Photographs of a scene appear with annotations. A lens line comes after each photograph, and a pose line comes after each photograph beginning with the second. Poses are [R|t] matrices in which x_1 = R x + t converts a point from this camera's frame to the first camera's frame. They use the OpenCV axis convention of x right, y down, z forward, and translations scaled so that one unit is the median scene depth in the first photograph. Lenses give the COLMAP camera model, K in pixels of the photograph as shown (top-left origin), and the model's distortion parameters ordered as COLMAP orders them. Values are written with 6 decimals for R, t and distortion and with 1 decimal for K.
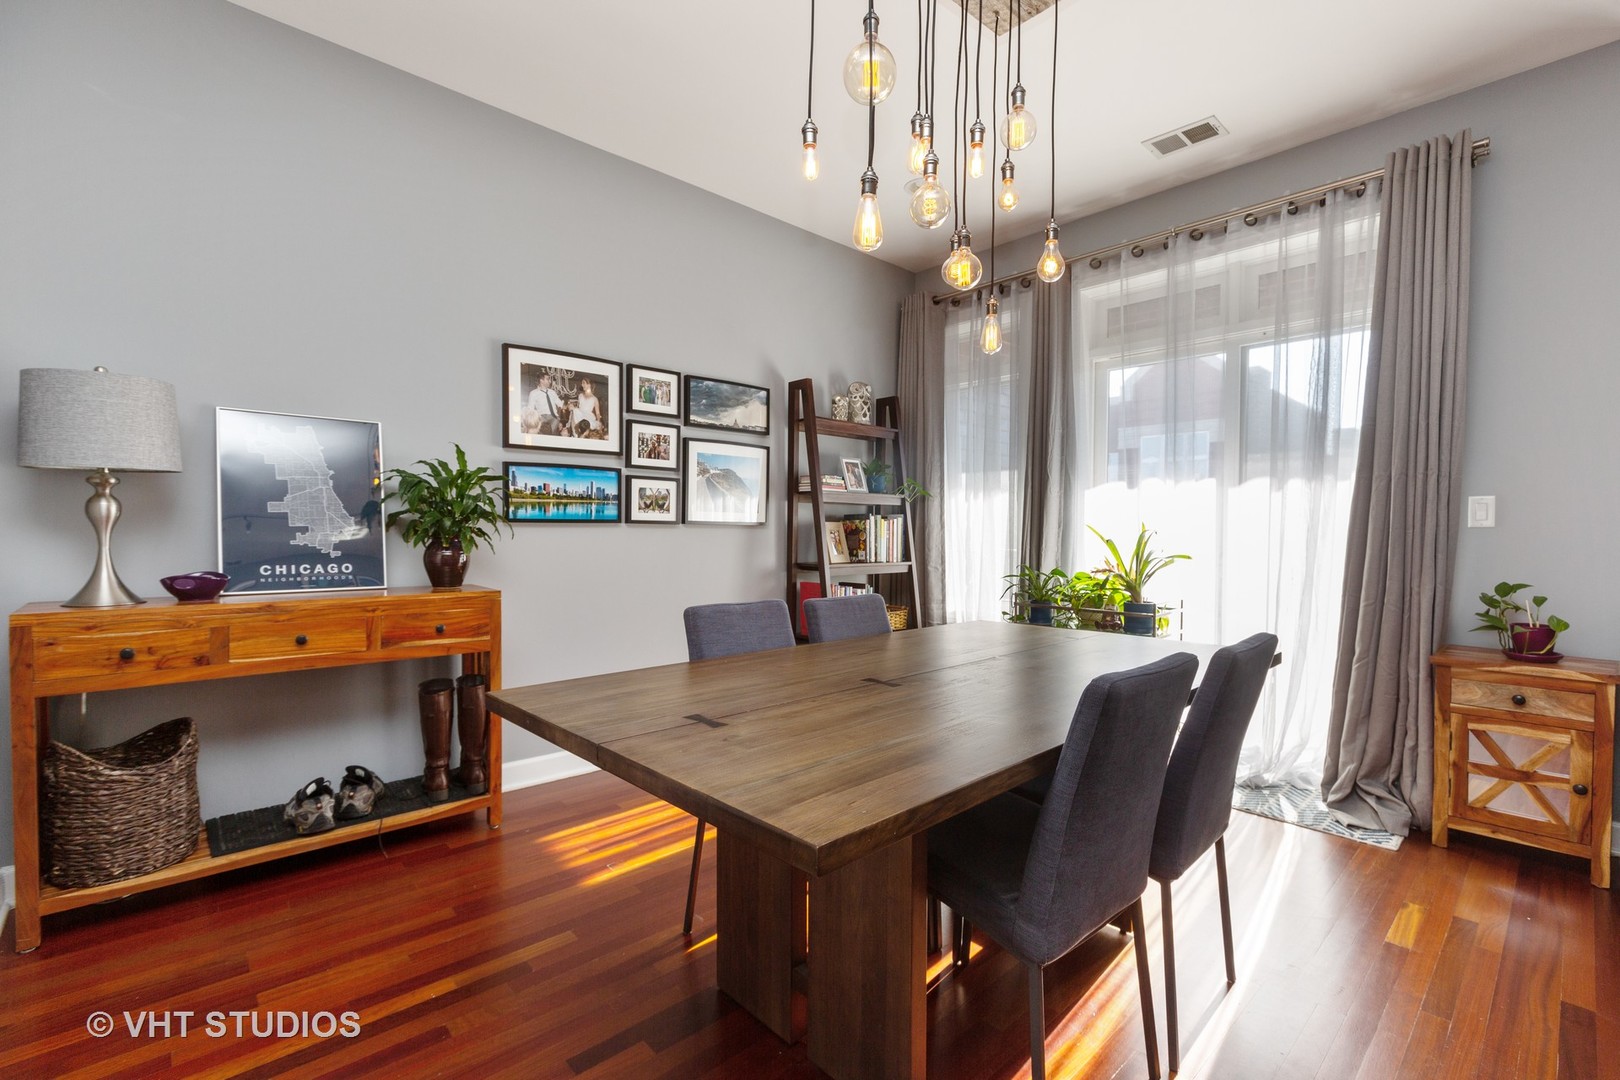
lens RADIAL K [[719.5, 0, 860.2], [0, 719.5, 546.8], [0, 0, 1]] dist [-0.002622, 0.000927]
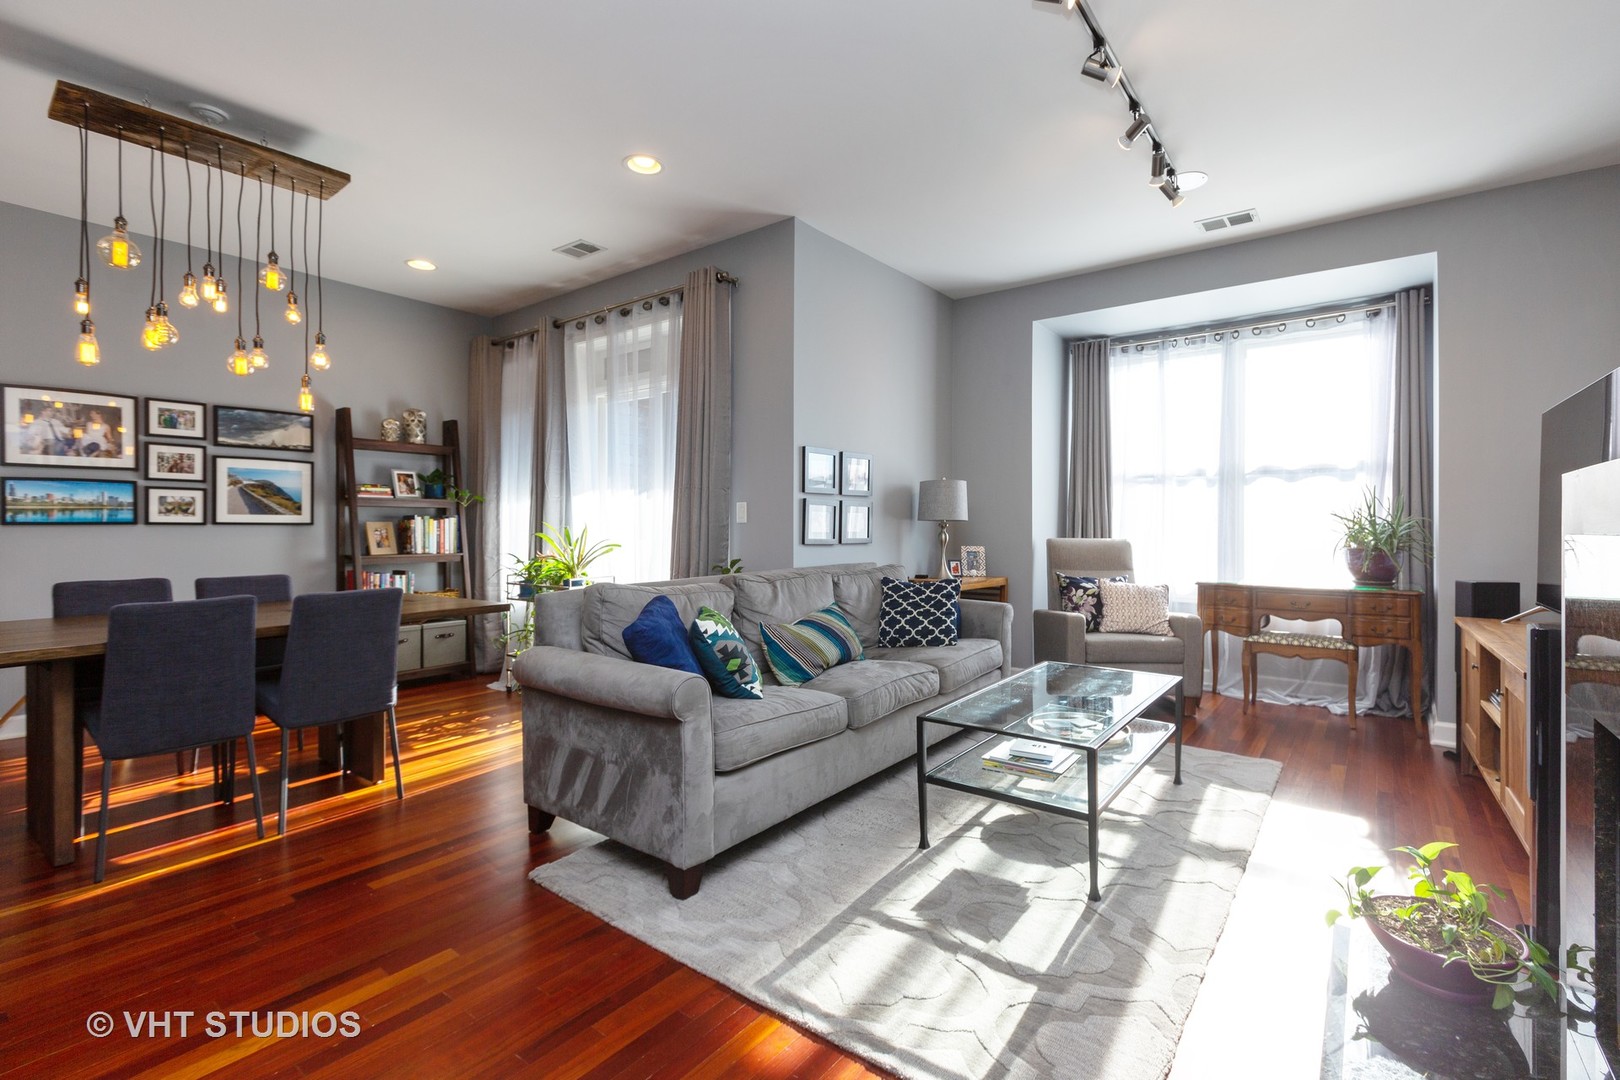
lens RADIAL K [[719.5, 0, 861.1], [0, 719.5, 530.8], [0, 0, 1]] dist [-0.002622, 0.000927]
pose [[0.984822, -0.009845, 0.173289, 0.668364], [0.012600, 0.999811, -0.014804, 0.011641], [-0.173111, 0.016763, 0.984760, -0.431409]]
